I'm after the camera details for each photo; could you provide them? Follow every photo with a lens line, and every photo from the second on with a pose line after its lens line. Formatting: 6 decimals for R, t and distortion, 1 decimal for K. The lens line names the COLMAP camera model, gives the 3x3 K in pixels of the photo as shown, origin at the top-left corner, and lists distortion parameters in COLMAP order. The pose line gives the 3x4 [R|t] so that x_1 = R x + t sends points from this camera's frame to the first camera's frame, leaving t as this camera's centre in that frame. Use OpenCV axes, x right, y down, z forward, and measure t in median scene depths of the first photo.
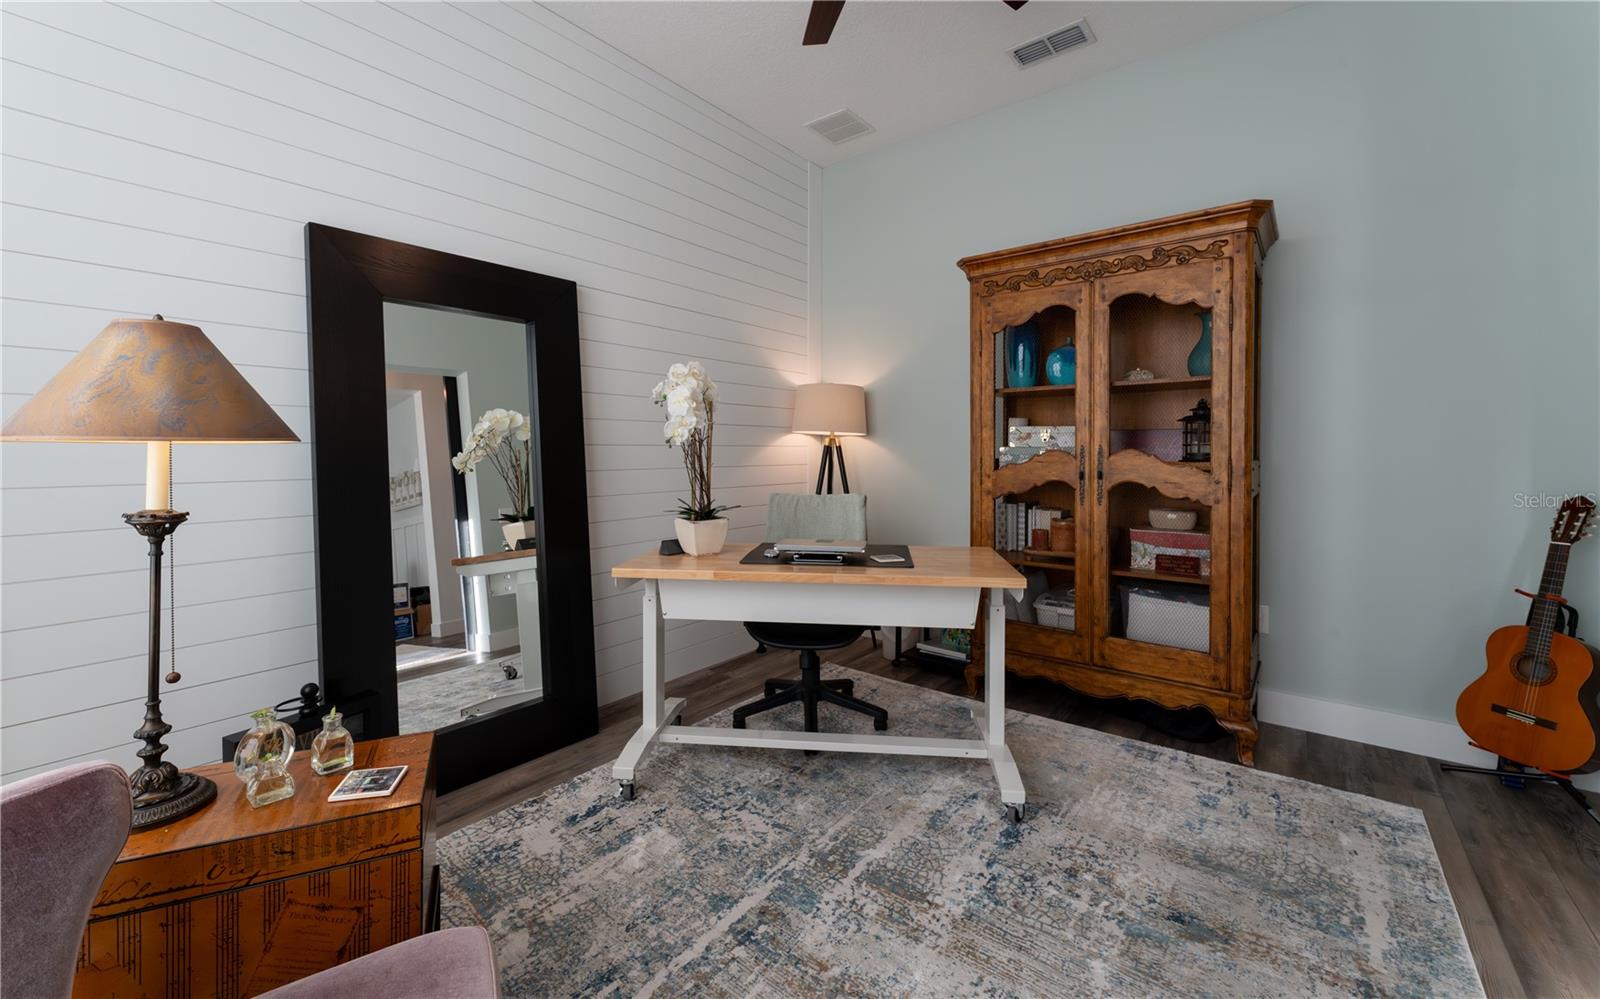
lens RADIAL K [[661.0, 0, 801.8], [0, 661.0, 446.5], [0, 0, 1]] dist [-0.000937, -0.000020]
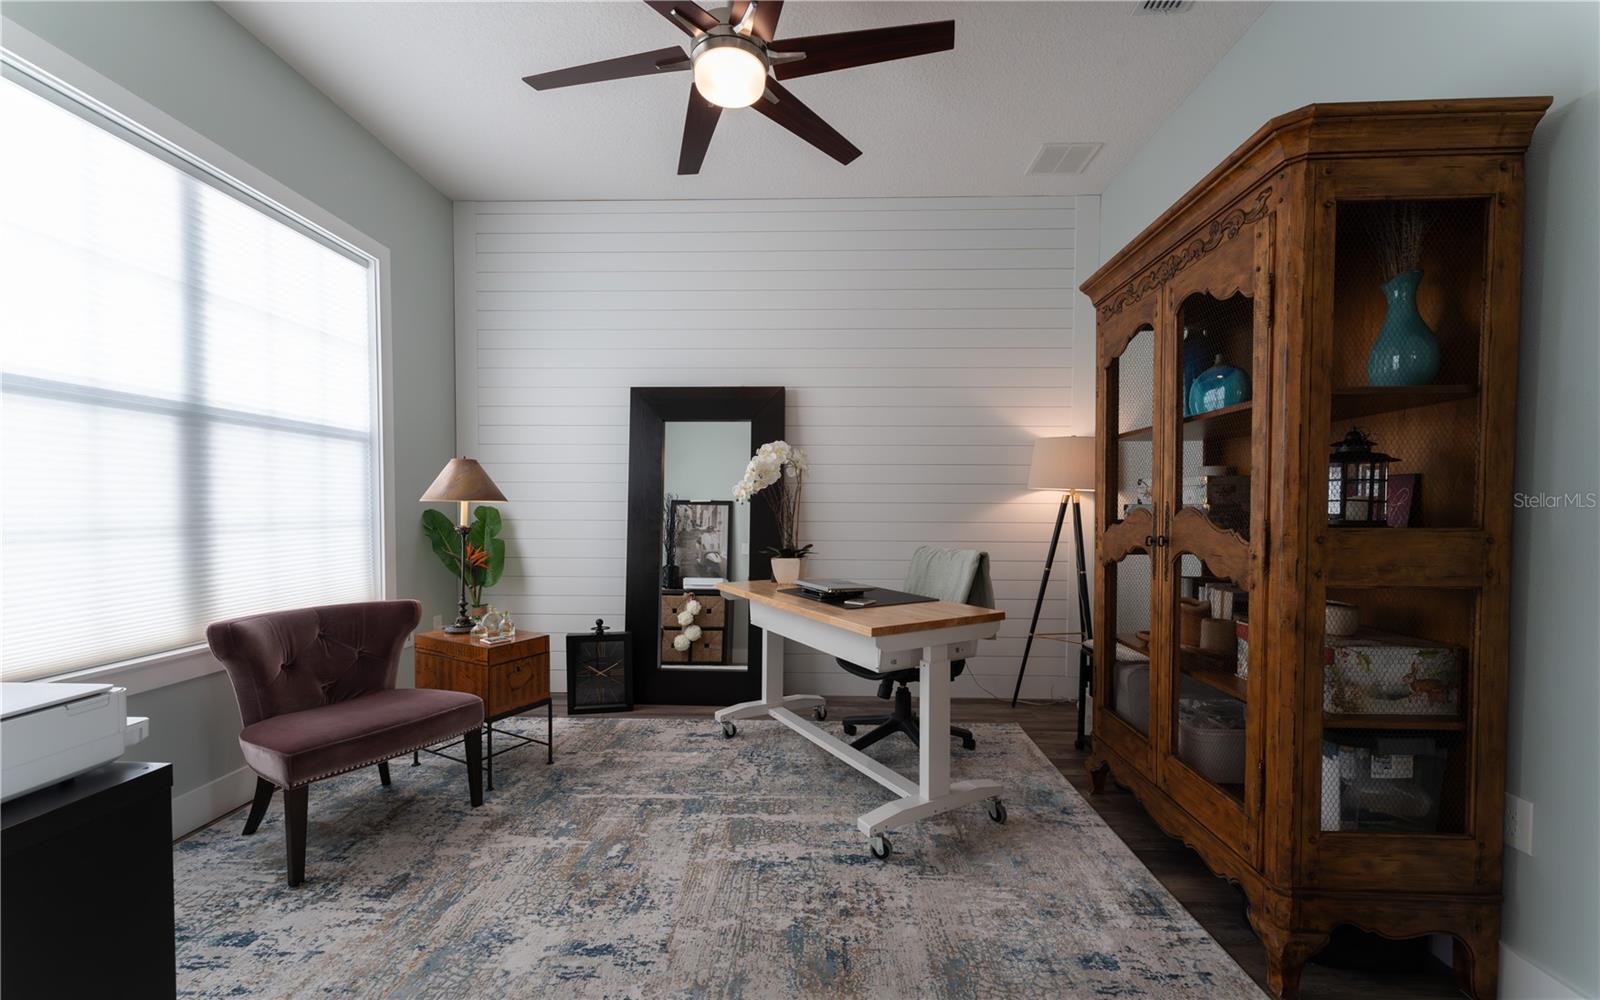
lens RADIAL K [[666.0, 0, 800.0], [0, 666.0, 515.2], [0, 0, 1]] dist [0.002513, 0.000143]
pose [[0.568776, 0.015088, -0.822354, 1.115719], [0.000213, 0.999829, 0.018492, -0.001452], [0.822492, -0.010693, 0.568676, 0.290338]]
